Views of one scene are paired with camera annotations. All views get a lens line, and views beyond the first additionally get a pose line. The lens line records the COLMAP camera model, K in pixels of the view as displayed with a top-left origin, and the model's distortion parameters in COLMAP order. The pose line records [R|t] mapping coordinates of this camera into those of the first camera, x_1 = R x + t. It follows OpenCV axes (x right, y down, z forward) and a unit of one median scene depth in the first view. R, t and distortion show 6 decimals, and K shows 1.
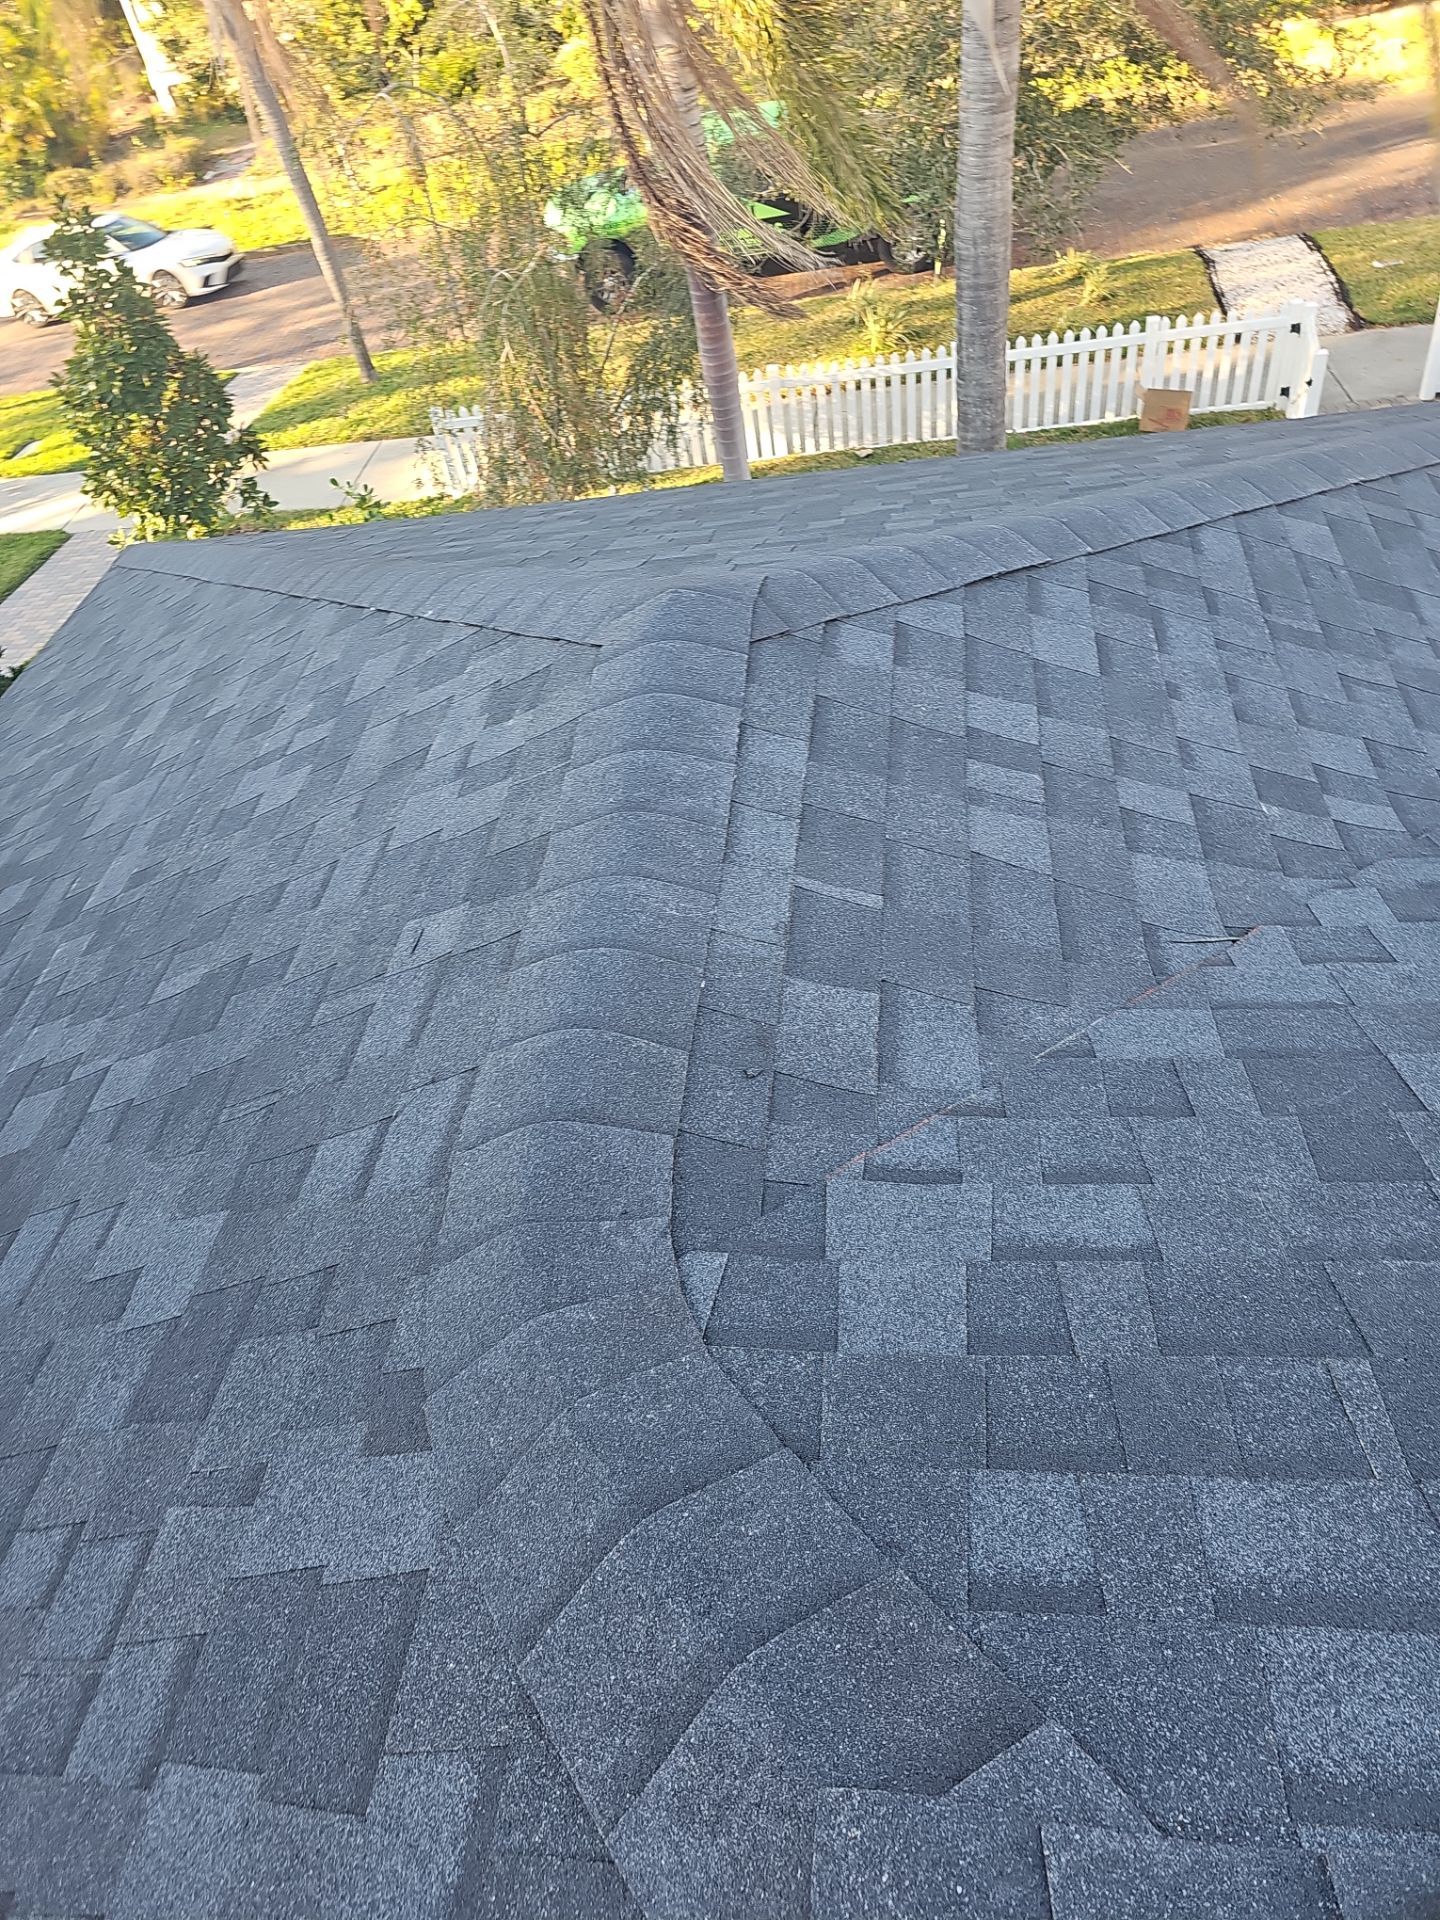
lens RADIAL K [[1218.2, 0, 677.6], [0, 1218.2, 963.2], [0, 0, 1]] dist [0.027714, -0.023683]
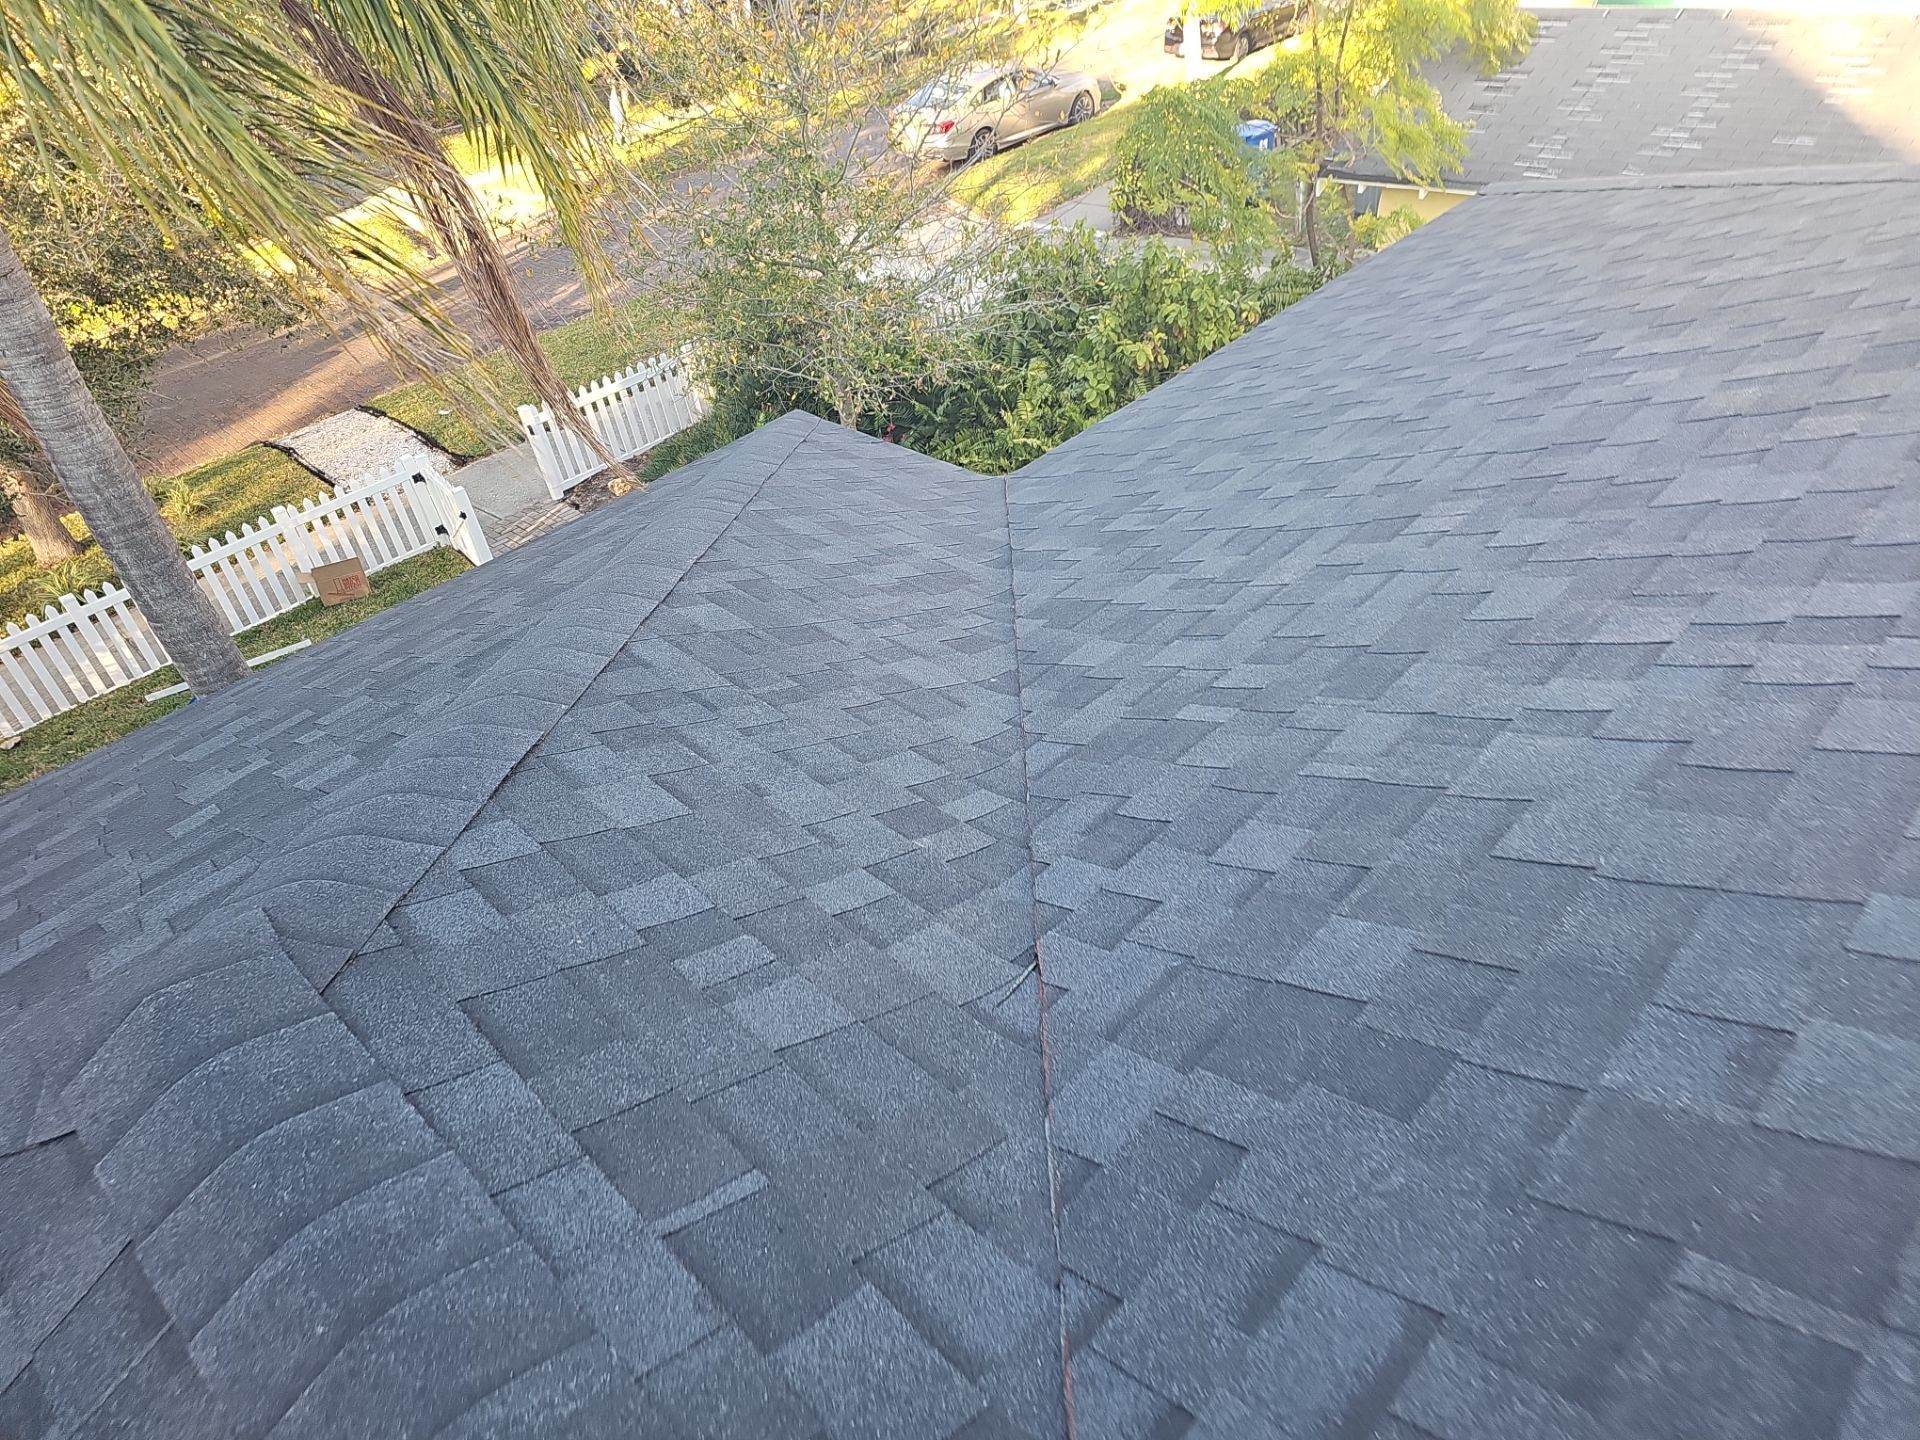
lens RADIAL K [[1258.6, 0, 961.6], [0, 1258.6, 712.5], [0, 0, 1]] dist [0.081310, -0.050470]
pose [[0.626617, -0.401202, 0.668122, -0.018872], [0.580595, 0.812208, -0.056803, -0.018728], [-0.519865, 0.423503, 0.741880, 0.025356]]
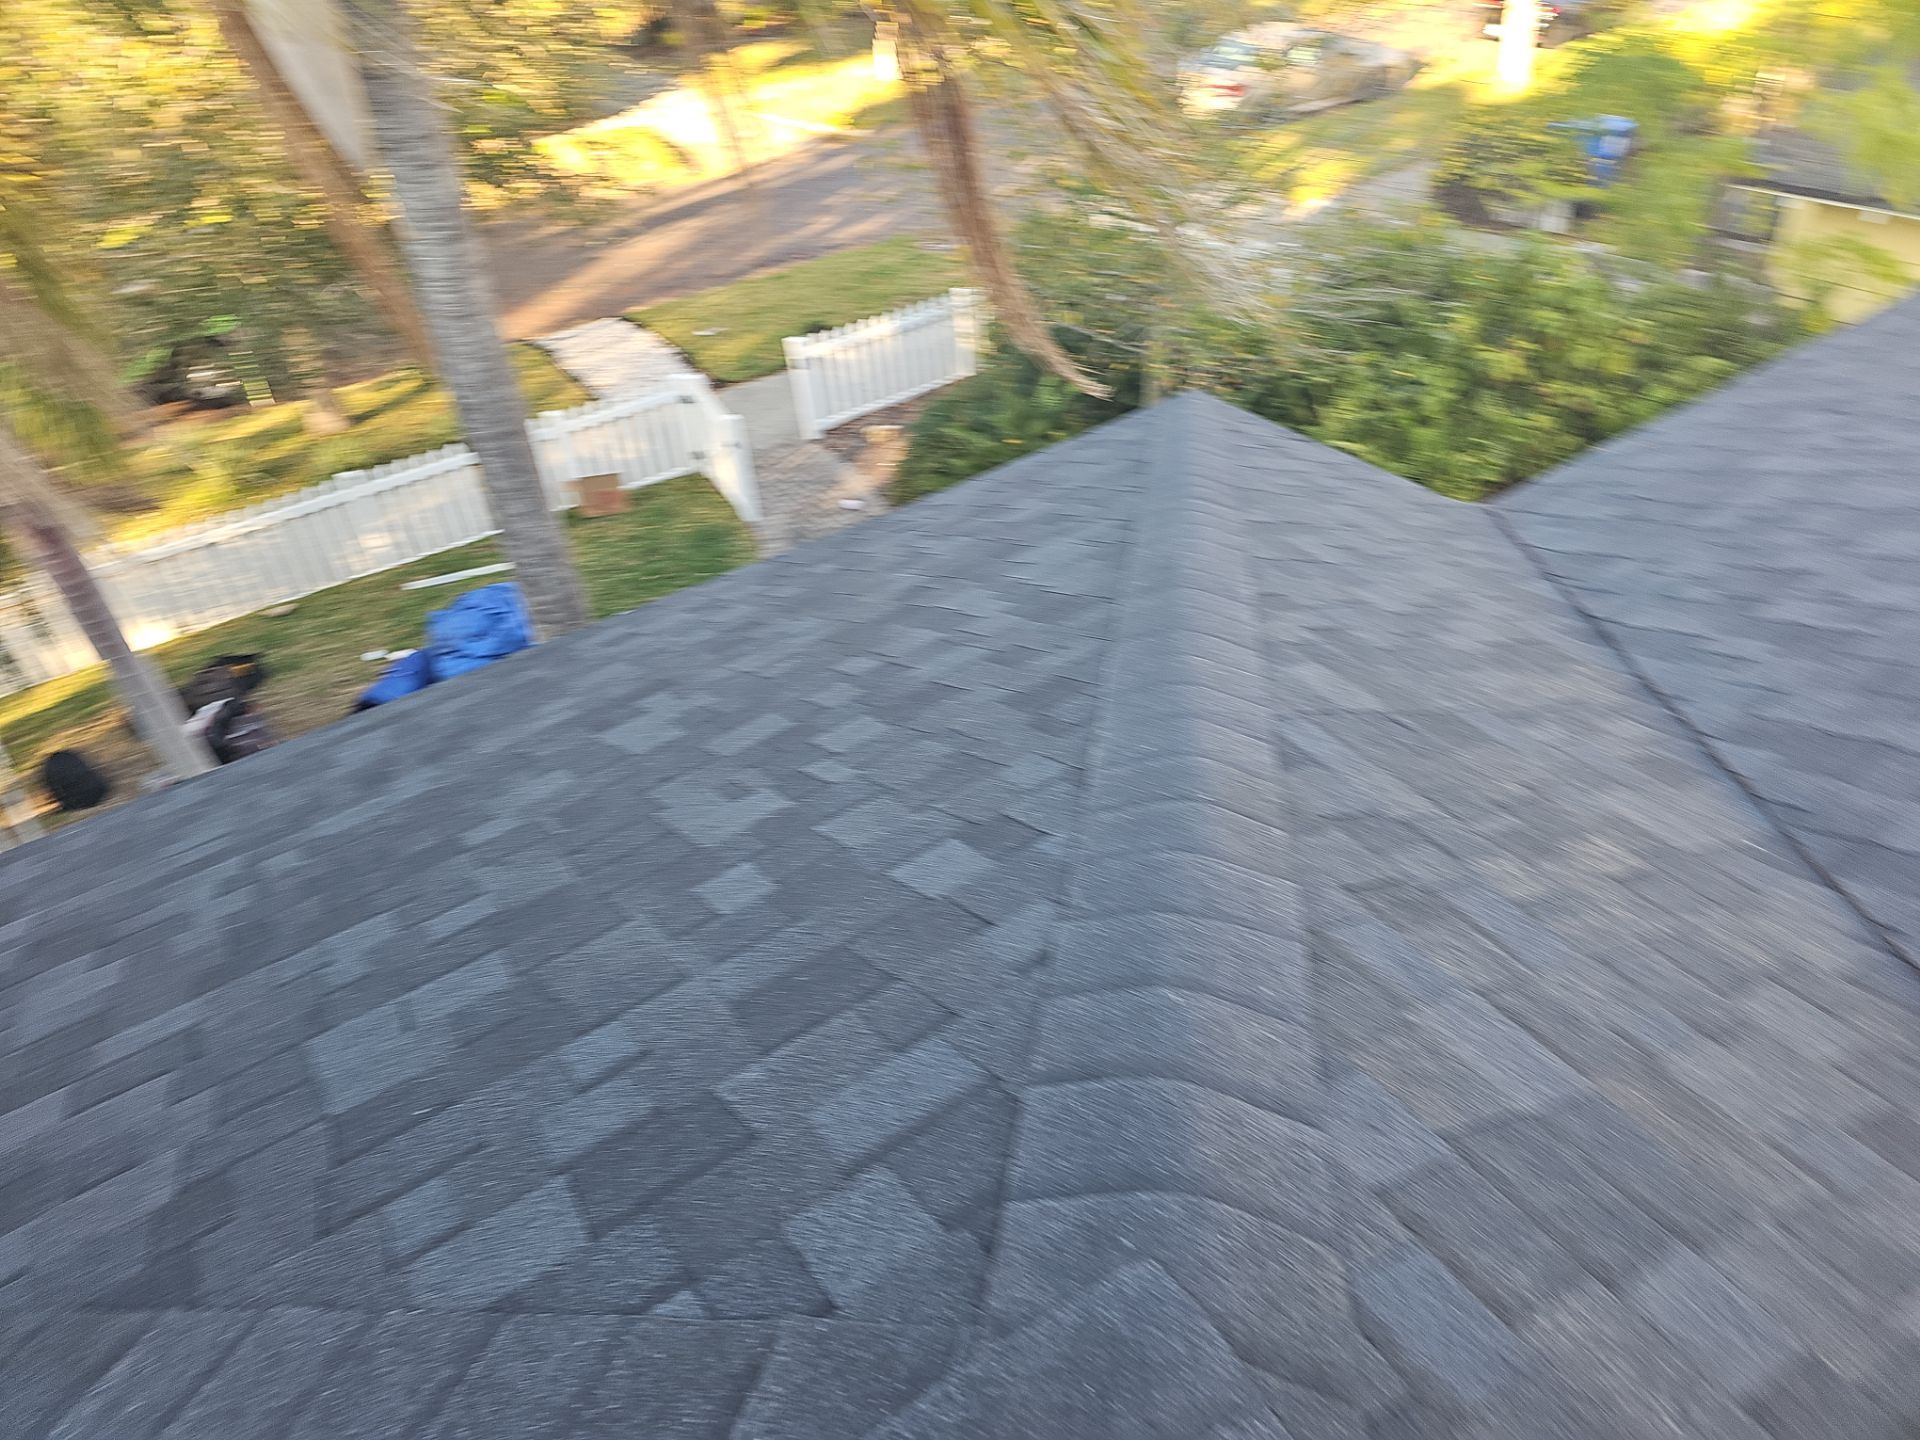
lens RADIAL K [[1260.7, 0, 957.7], [0, 1260.7, 743.5], [0, 0, 1]] dist [0.069612, -0.051892]
pose [[0.760199, -0.319433, 0.565739, -0.024398], [0.435430, 0.896771, -0.078755, -0.071783], [-0.482181, 0.306209, 0.820815, 0.095635]]
